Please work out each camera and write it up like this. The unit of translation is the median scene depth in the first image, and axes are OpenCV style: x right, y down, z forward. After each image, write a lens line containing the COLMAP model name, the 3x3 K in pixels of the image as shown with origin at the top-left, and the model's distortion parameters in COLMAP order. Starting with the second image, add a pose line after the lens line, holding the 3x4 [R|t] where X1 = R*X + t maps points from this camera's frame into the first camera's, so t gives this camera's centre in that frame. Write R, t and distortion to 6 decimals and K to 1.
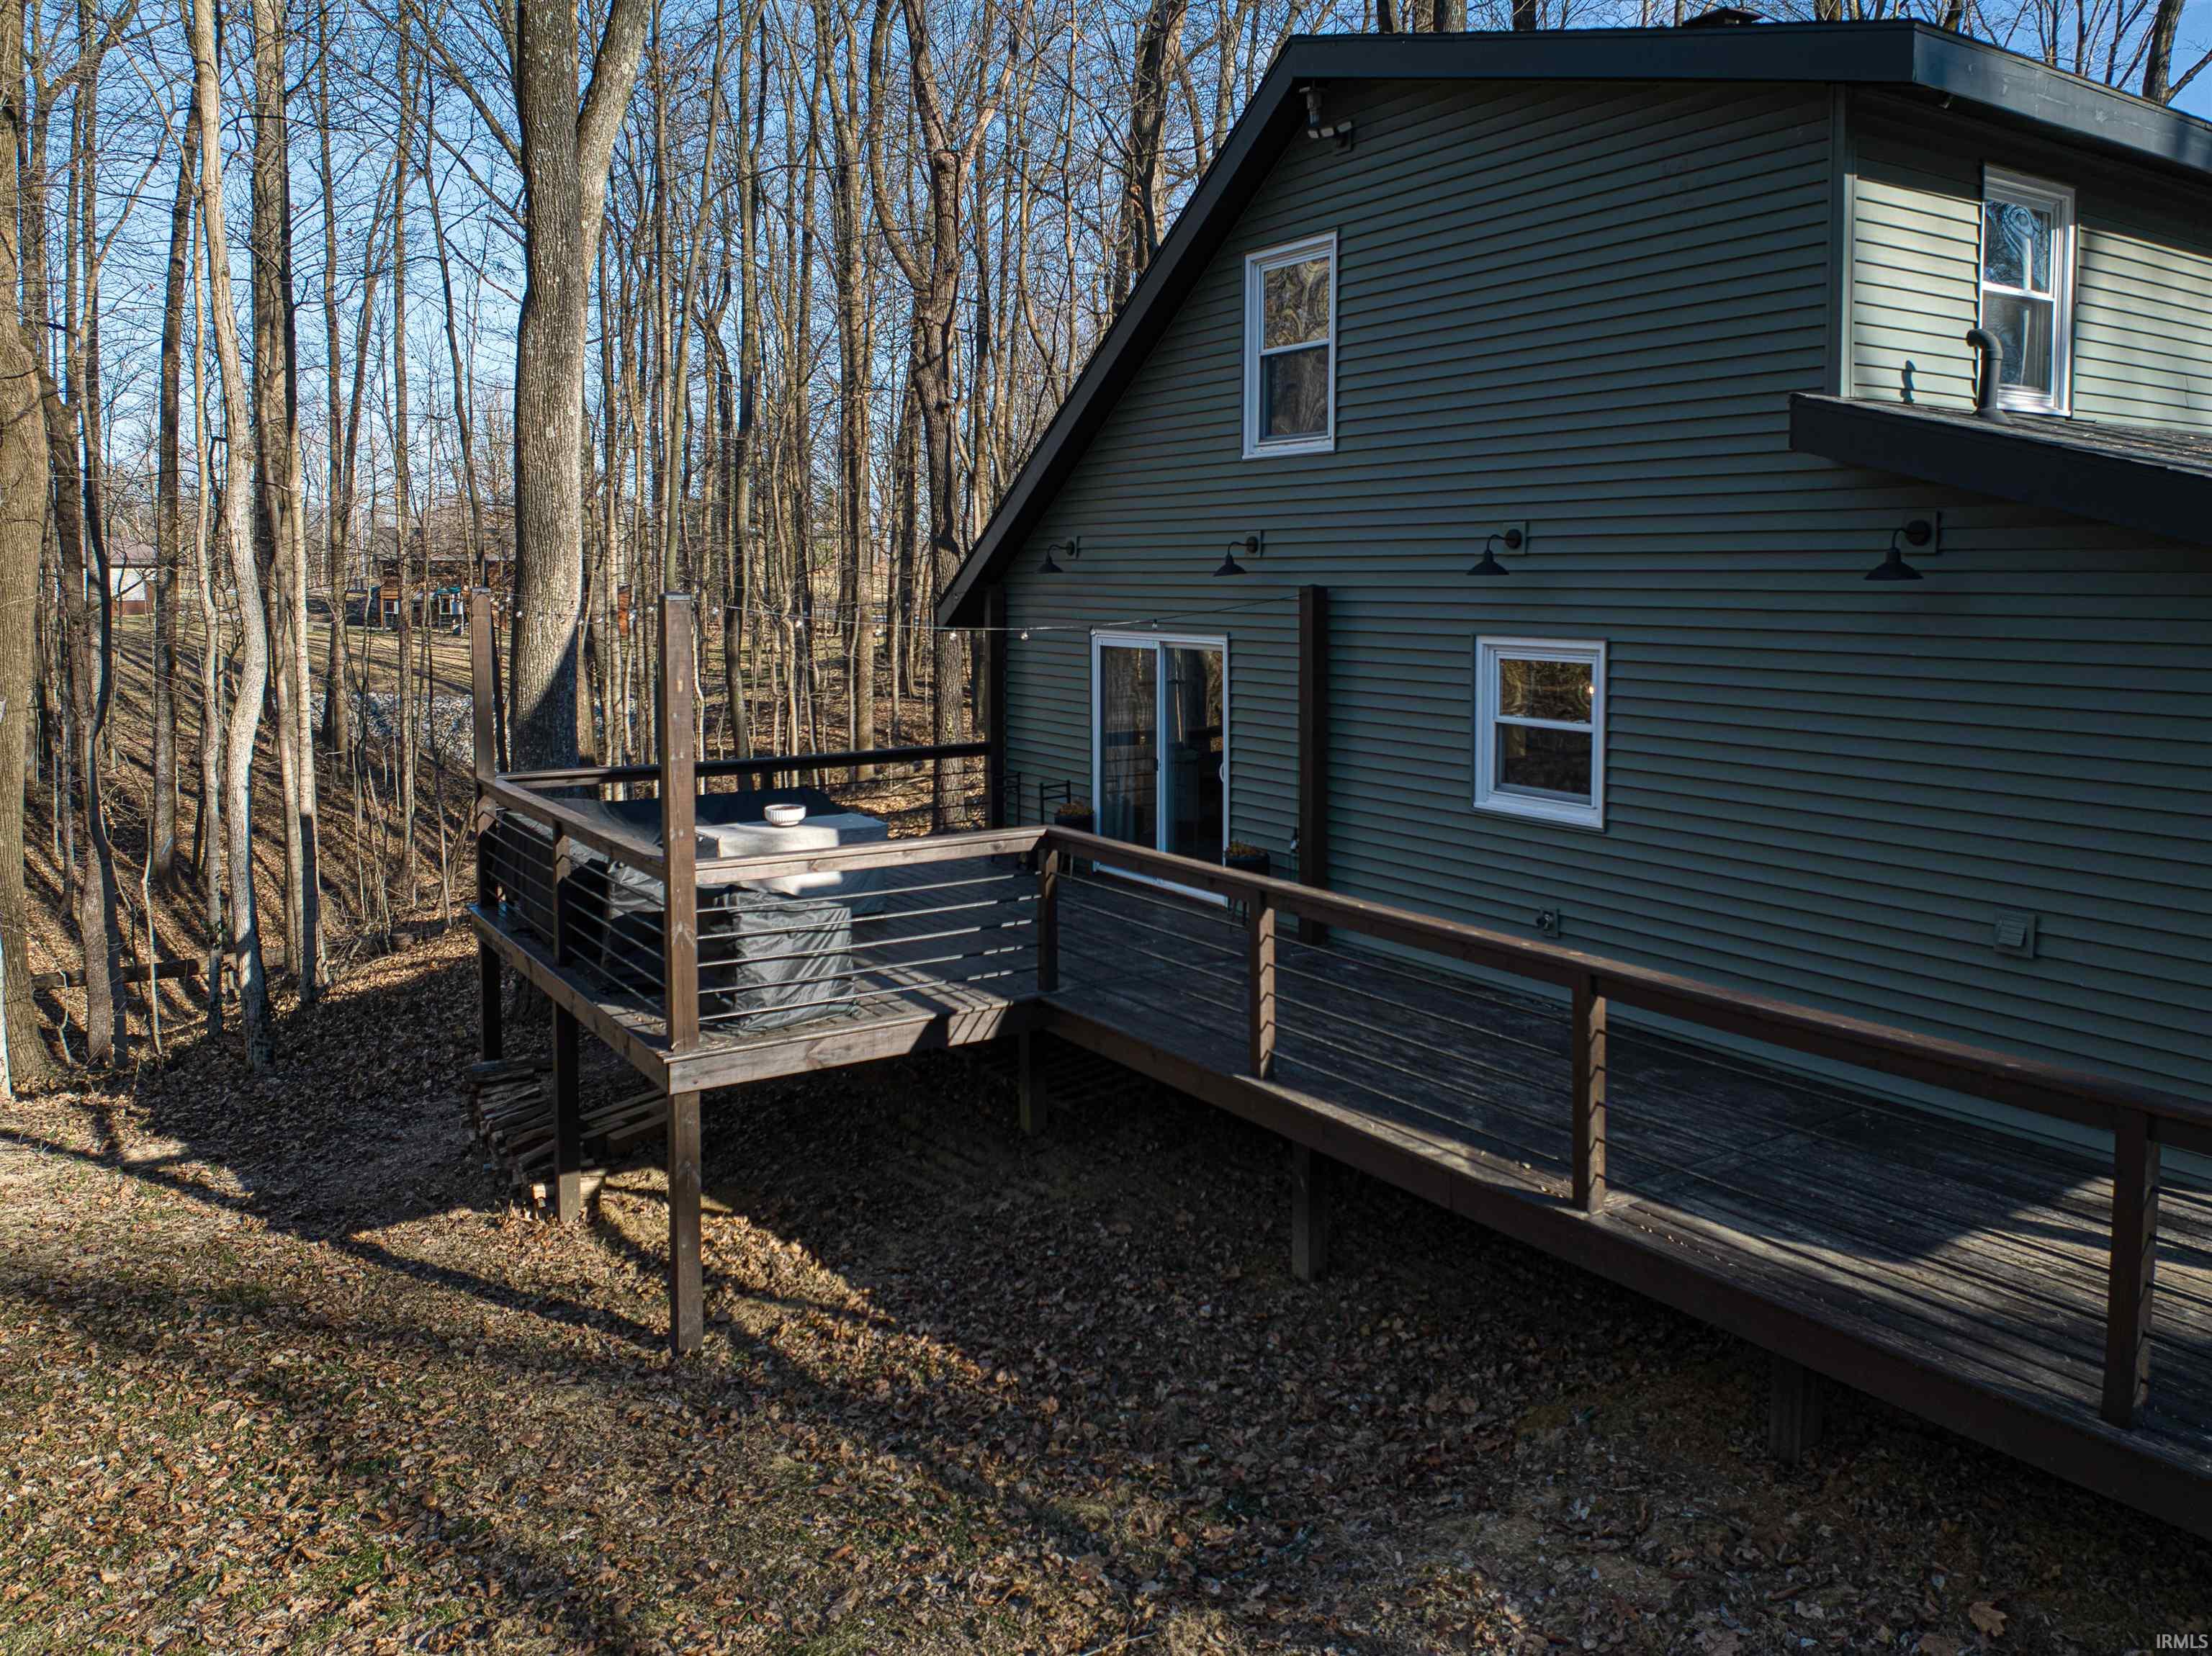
lens RADIAL K [[1598.8, 0, 1069.2], [0, 1598.8, 686.5], [0, 0, 1]] dist [0.030700, -0.051968]
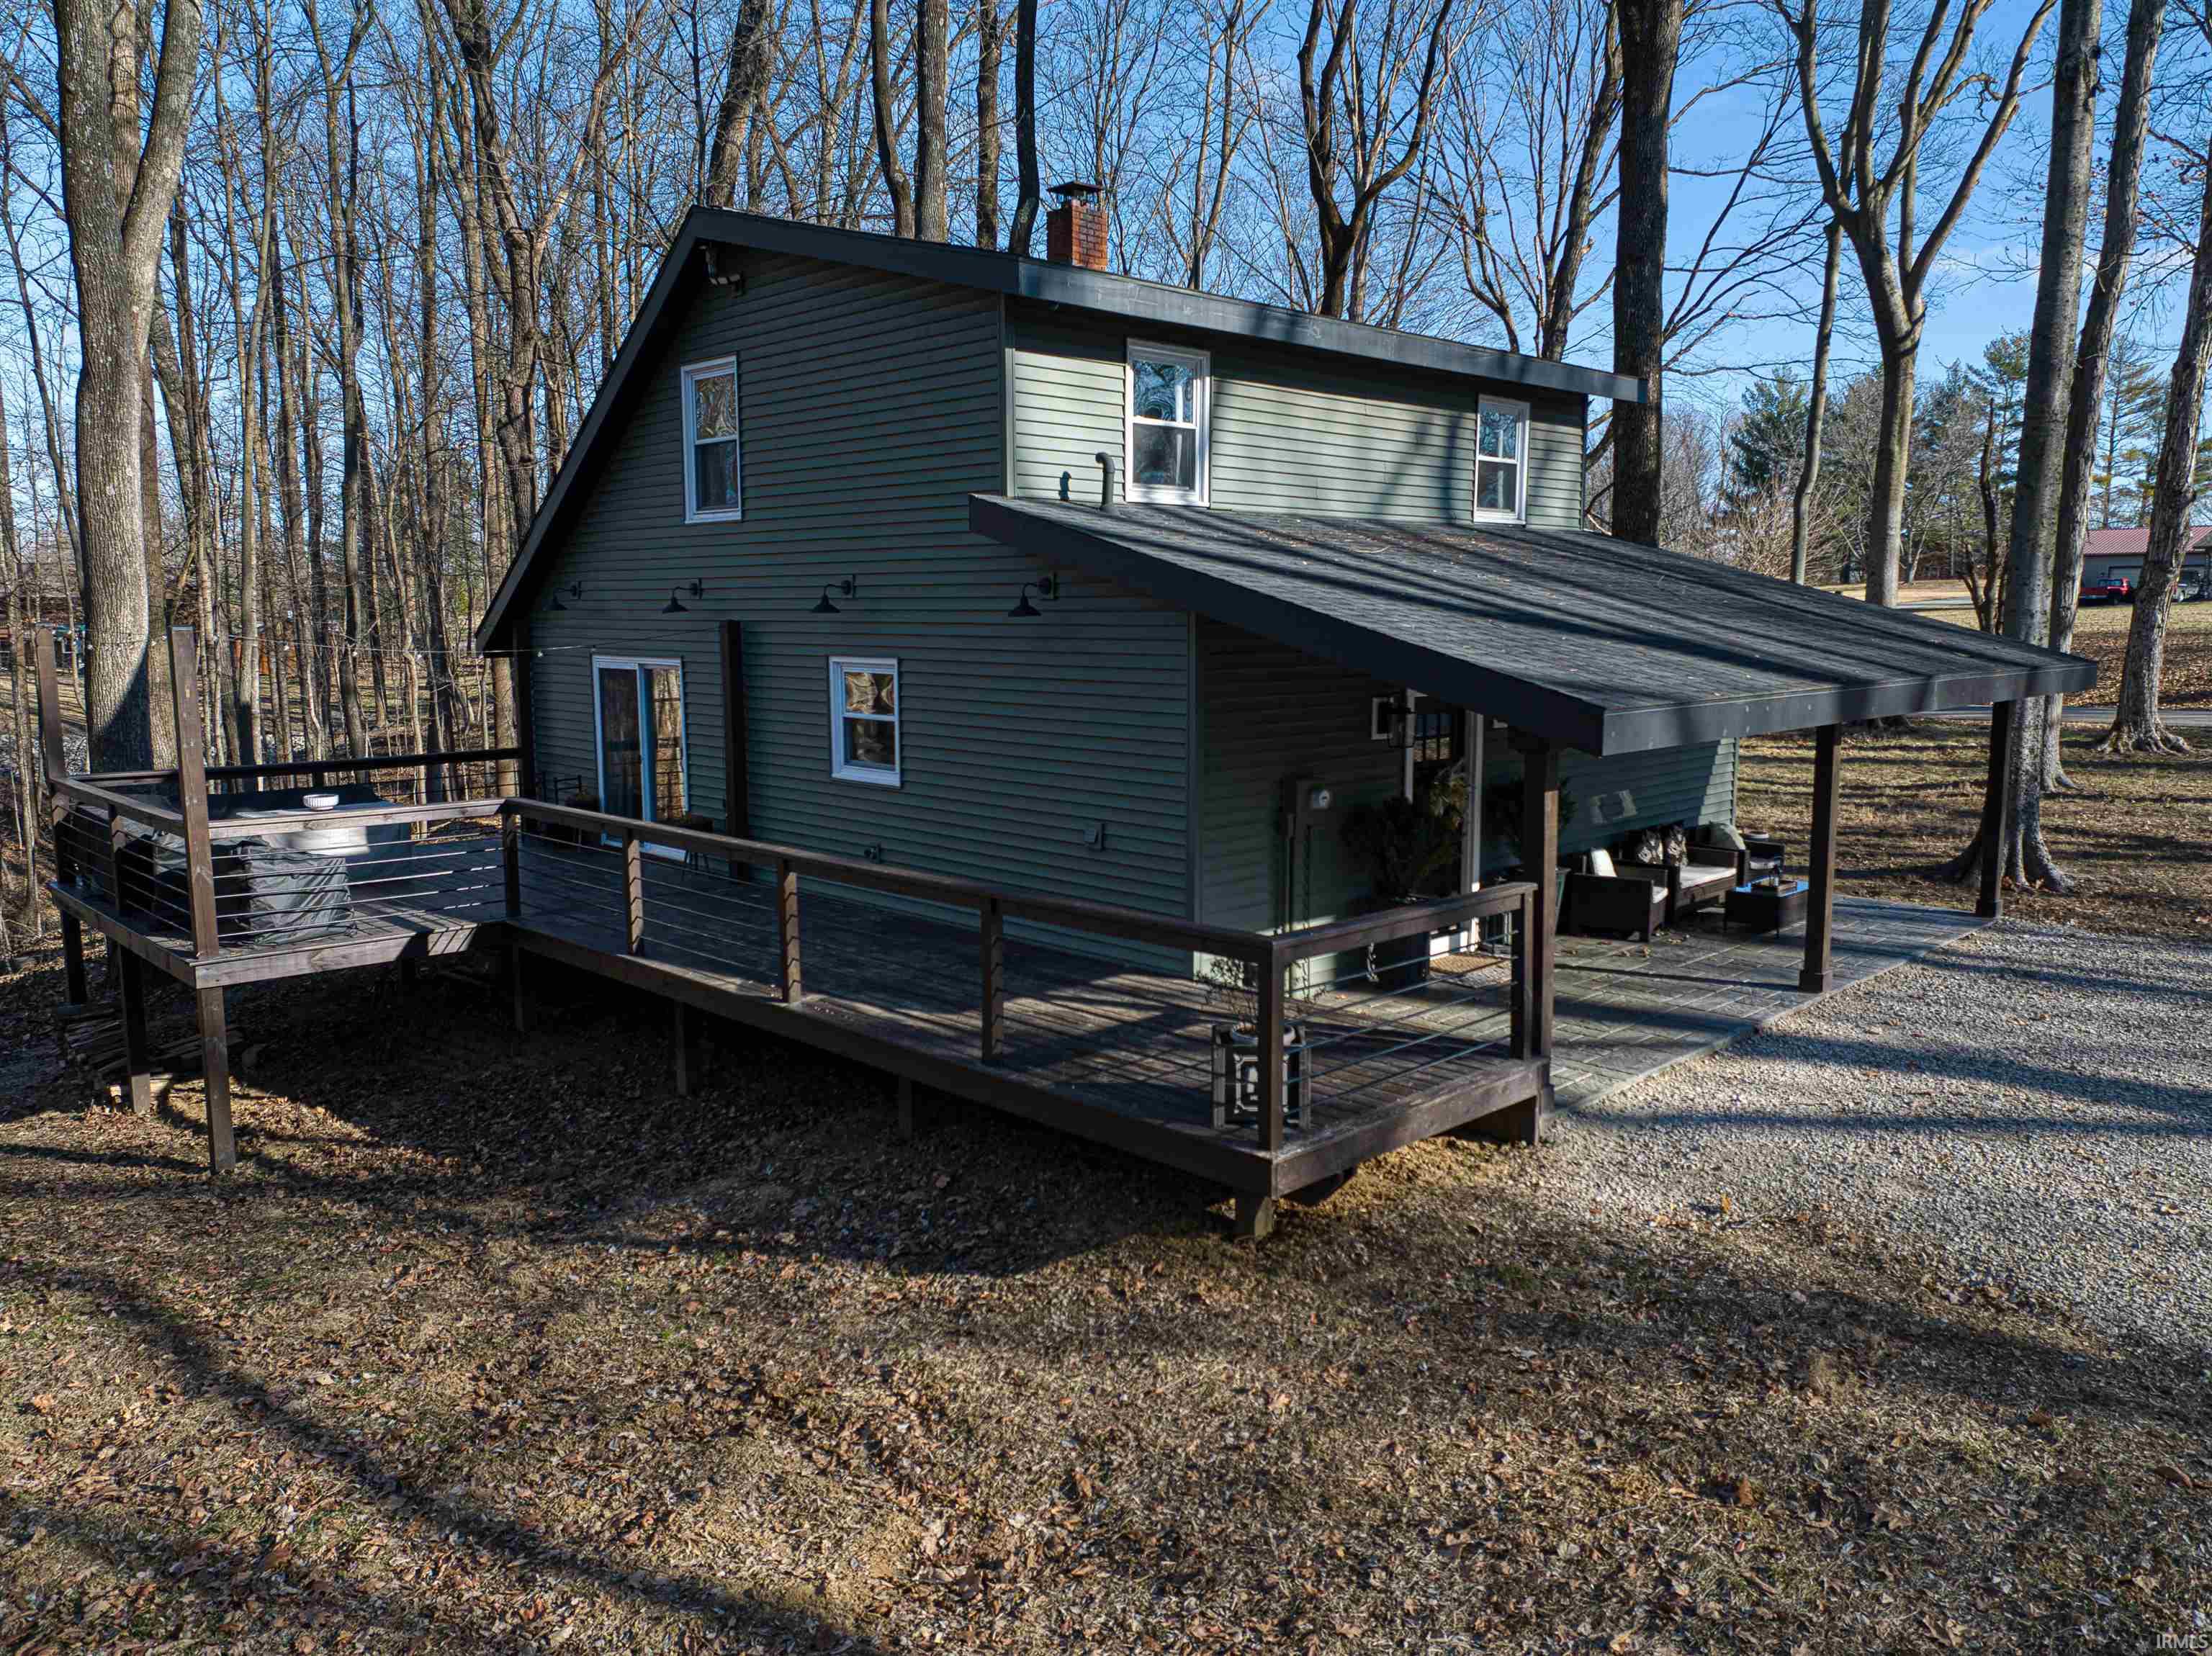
lens RADIAL K [[1550.9, 0, 1106.0], [0, 1550.9, 828.0], [0, 0, 1]] dist [0.039576, -0.046833]
pose [[0.978966, -0.028406, 0.202037, 0.227054], [0.014579, 0.997468, 0.069603, 0.029746], [-0.203502, -0.065193, 0.976902, -0.425440]]
